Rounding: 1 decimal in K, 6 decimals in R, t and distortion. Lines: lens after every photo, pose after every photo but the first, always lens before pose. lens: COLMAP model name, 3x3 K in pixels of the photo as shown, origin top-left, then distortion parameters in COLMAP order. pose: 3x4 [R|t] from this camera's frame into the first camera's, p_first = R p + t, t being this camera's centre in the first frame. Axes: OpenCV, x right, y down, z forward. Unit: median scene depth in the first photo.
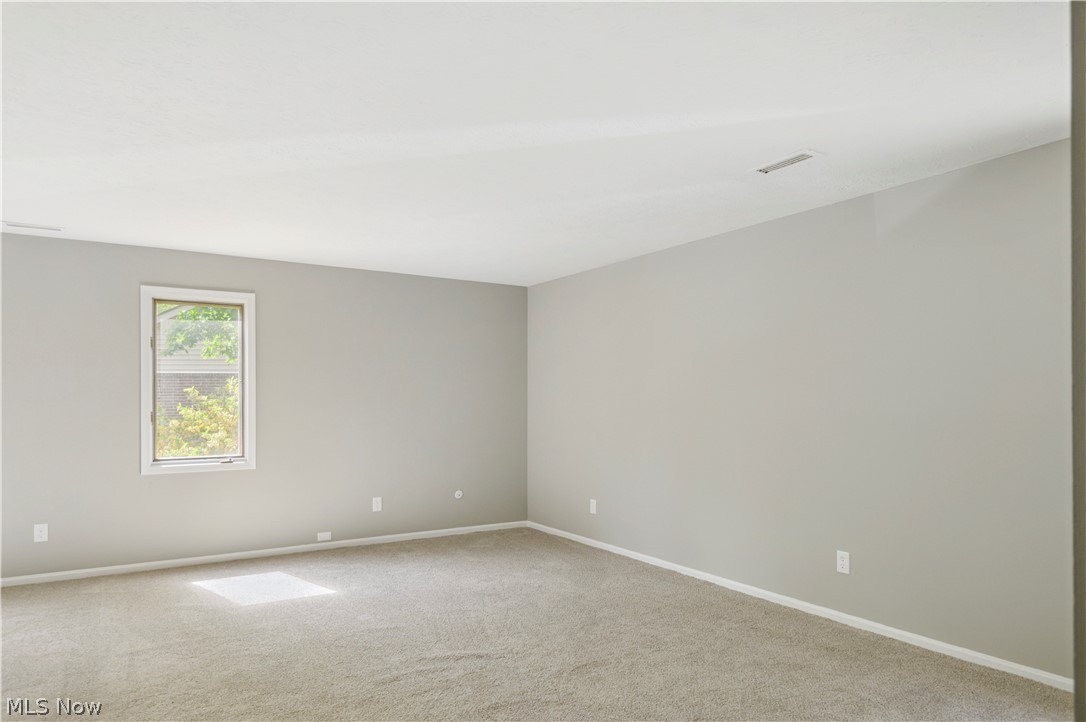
lens RADIAL K [[699.9, 0, 535.4], [0, 699.9, 406.6], [0, 0, 1]] dist [0.007061, -0.005801]
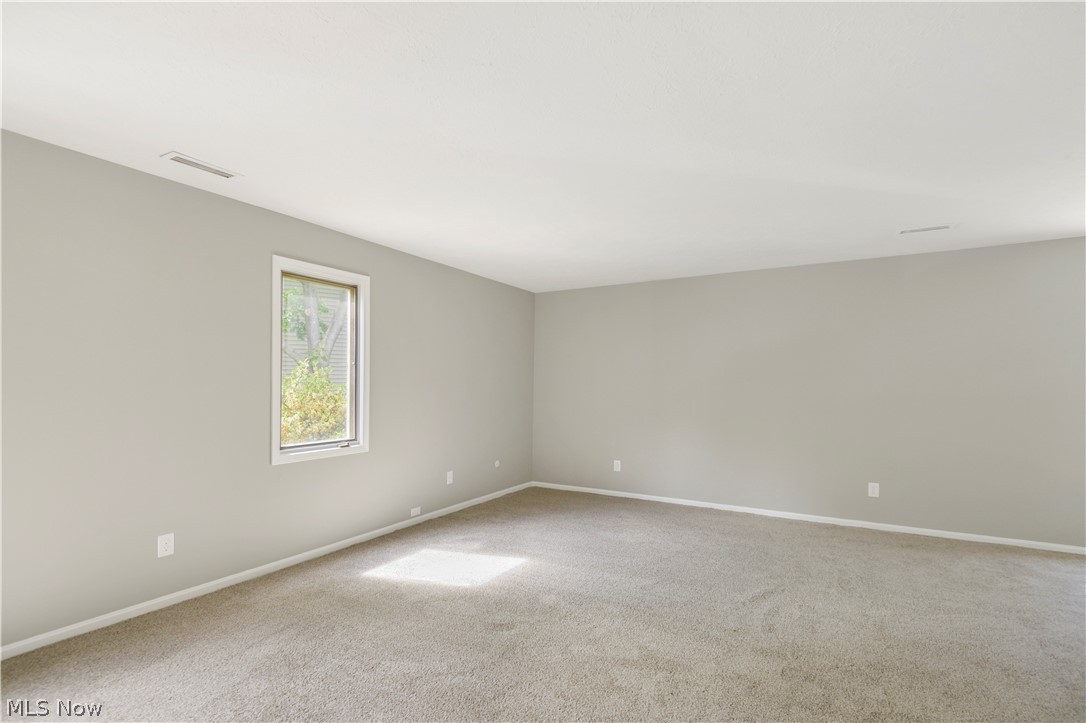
lens RADIAL K [[507.9, 0, 539.4], [0, 507.9, 395.7], [0, 0, 1]] dist [0.016644, -0.013310]
pose [[0.884926, -0.005353, 0.465700, -0.545537], [-0.000604, 0.999920, 0.012641, -0.000909], [-0.465730, -0.011467, 0.884852, 0.252759]]
